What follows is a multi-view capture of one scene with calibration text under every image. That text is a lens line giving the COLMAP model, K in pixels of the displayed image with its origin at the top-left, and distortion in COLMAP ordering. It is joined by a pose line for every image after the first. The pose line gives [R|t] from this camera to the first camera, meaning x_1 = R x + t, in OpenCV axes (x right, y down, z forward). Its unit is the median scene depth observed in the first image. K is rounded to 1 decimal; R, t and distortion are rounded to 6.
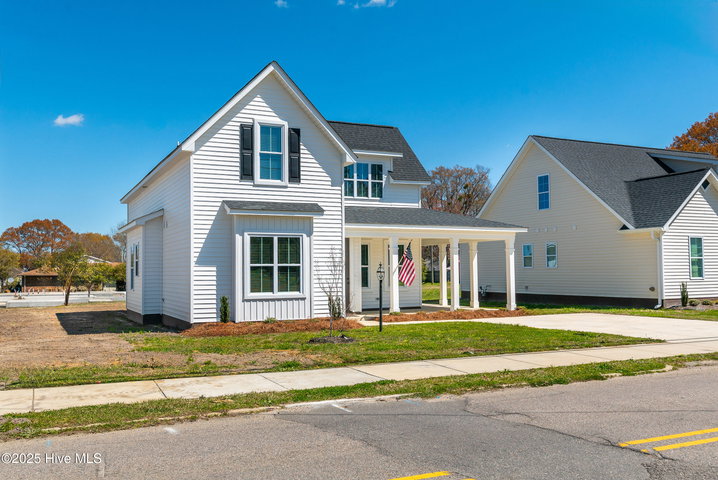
lens RADIAL K [[650.0, 0, 359.0], [0, 650.0, 240.0], [0, 0, 1]] dist [0.000294, 0.002492]
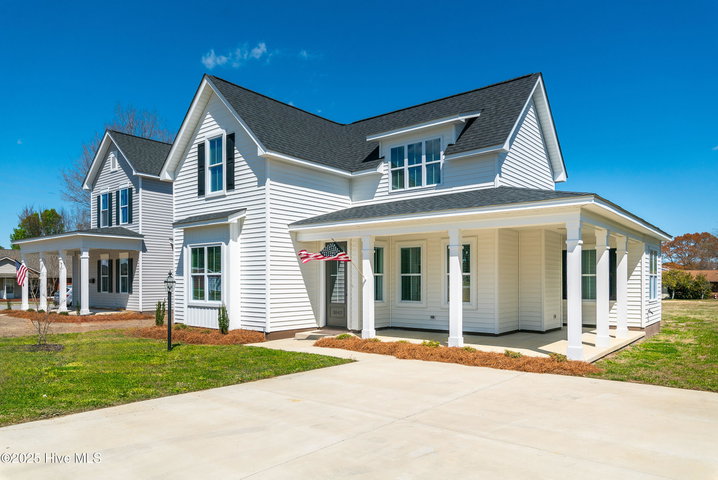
lens RADIAL K [[492.6, 0, 358.1], [0, 492.6, 280.3], [0, 0, 1]] dist [0.003806, 0.000555]
pose [[0.418751, 0.006961, -0.908075, 0.670448], [0.042034, 0.998750, 0.027039, 0.036589], [0.907128, -0.049492, 0.417935, 0.873043]]
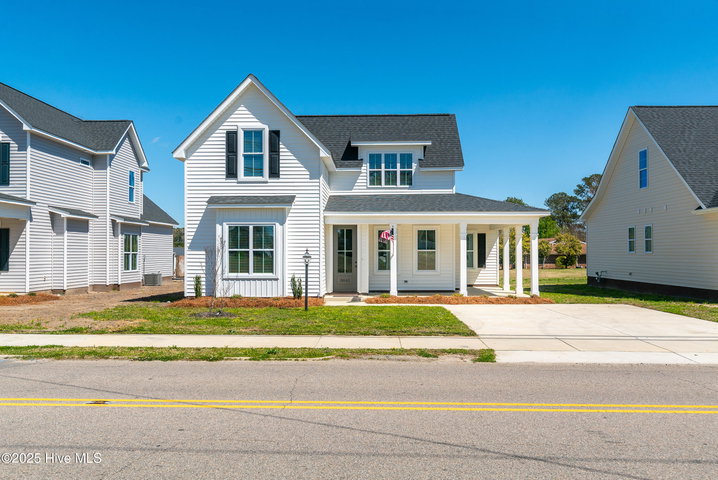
lens RADIAL K [[609.2, 0, 359.0], [0, 609.2, 240.0], [0, 0, 1]] dist [0.002044, -0.000954]
pose [[0.886425, -0.001603, -0.462870, 0.539392], [0.014977, 0.999570, 0.025222, -0.004007], [0.462631, -0.029289, 0.886067, 0.117335]]
